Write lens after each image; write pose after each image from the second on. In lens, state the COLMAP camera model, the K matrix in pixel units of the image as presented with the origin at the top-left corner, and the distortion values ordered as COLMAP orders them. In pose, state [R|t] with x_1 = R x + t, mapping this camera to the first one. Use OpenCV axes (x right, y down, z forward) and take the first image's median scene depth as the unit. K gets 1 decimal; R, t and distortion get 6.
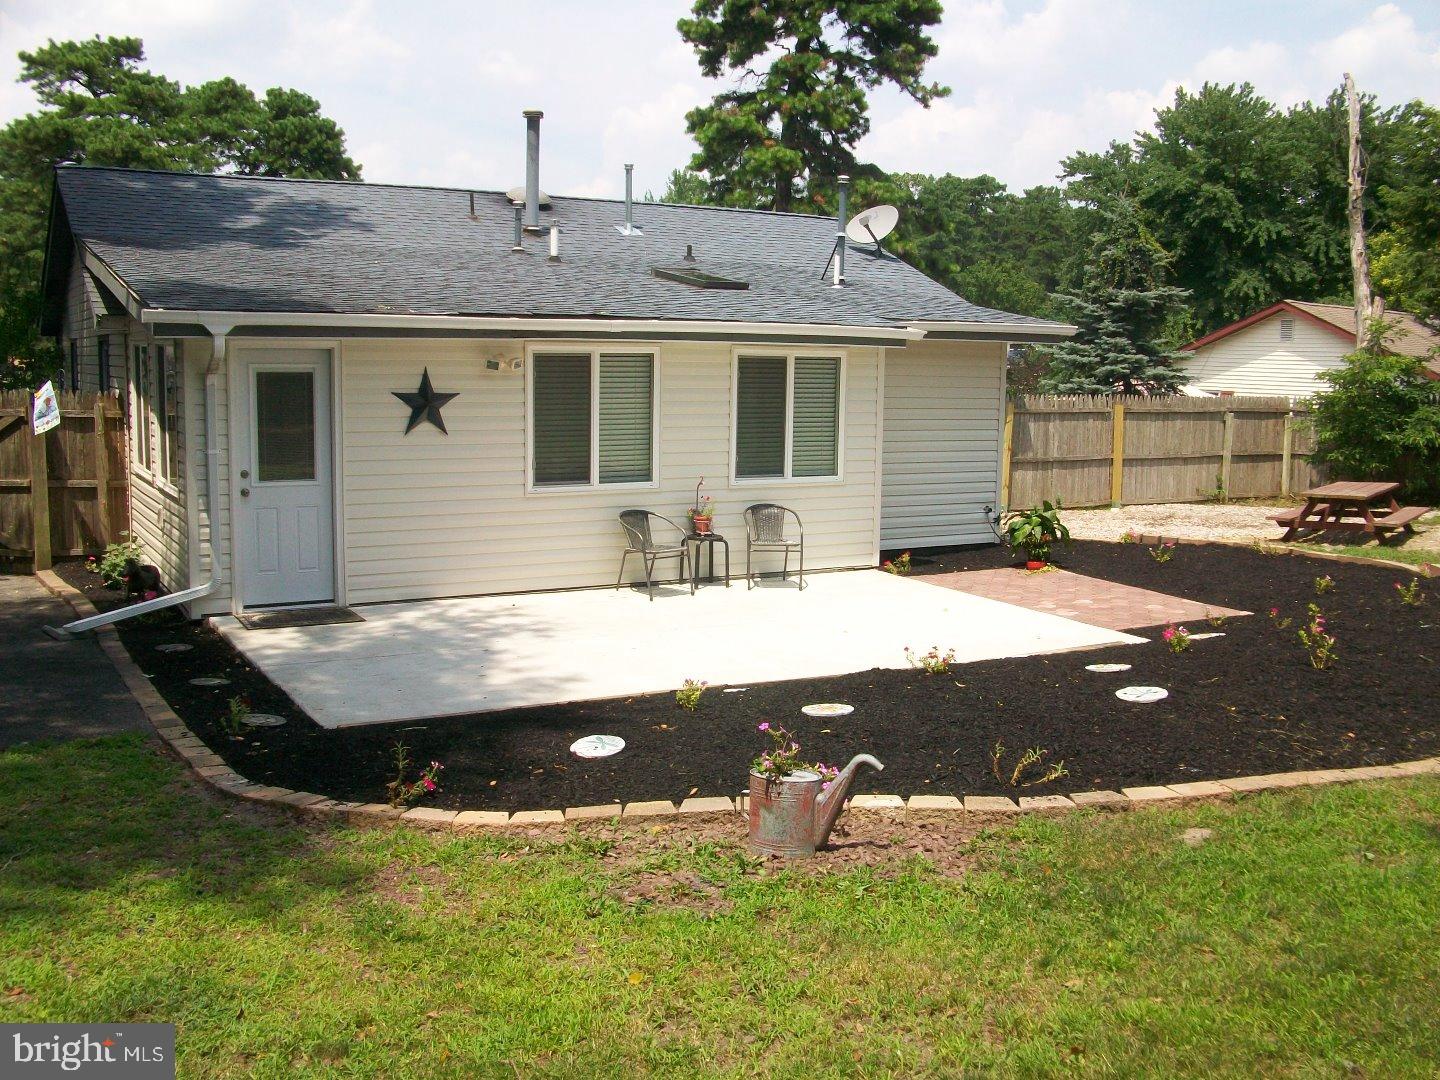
lens RADIAL K [[1399.7, 0, 720.0], [0, 1399.7, 540.0], [0, 0, 1]] dist [-0.147208, 0.093235]
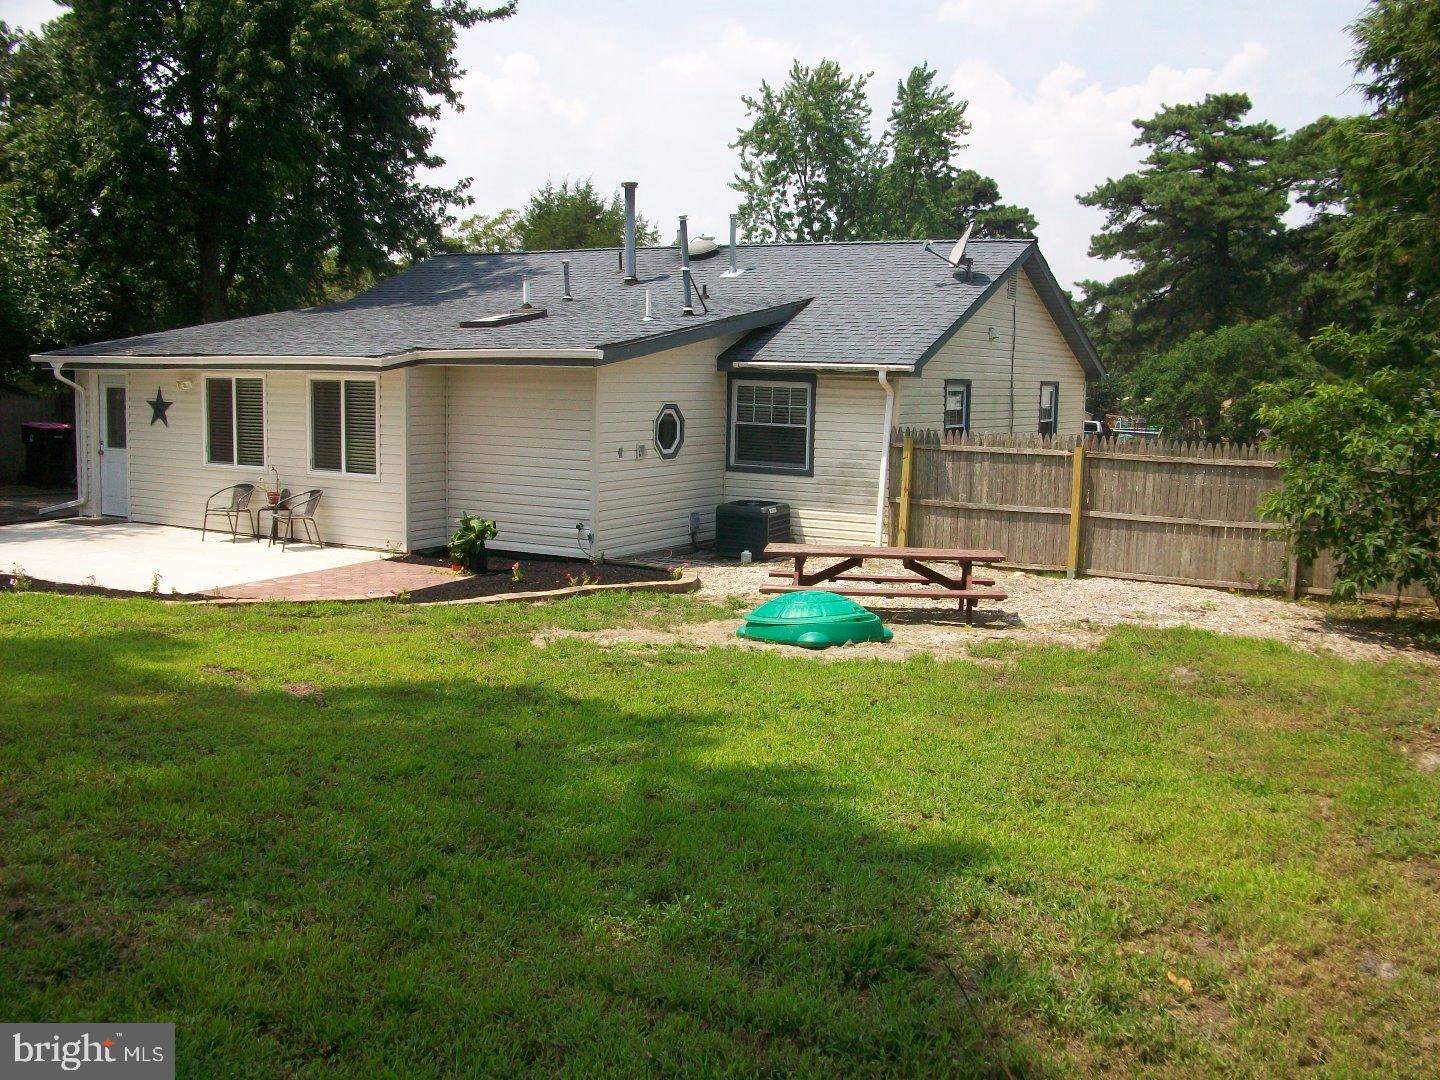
lens RADIAL K [[1399.7, 0, 720.0], [0, 1399.7, 540.0], [0, 0, 1]] dist [-0.147208, 0.093235]
pose [[0.495252, 0.098523, -0.863145, 1.377958], [-0.126365, 0.991151, 0.040629, -0.080801], [0.859510, 0.088950, 0.503319, 0.667220]]
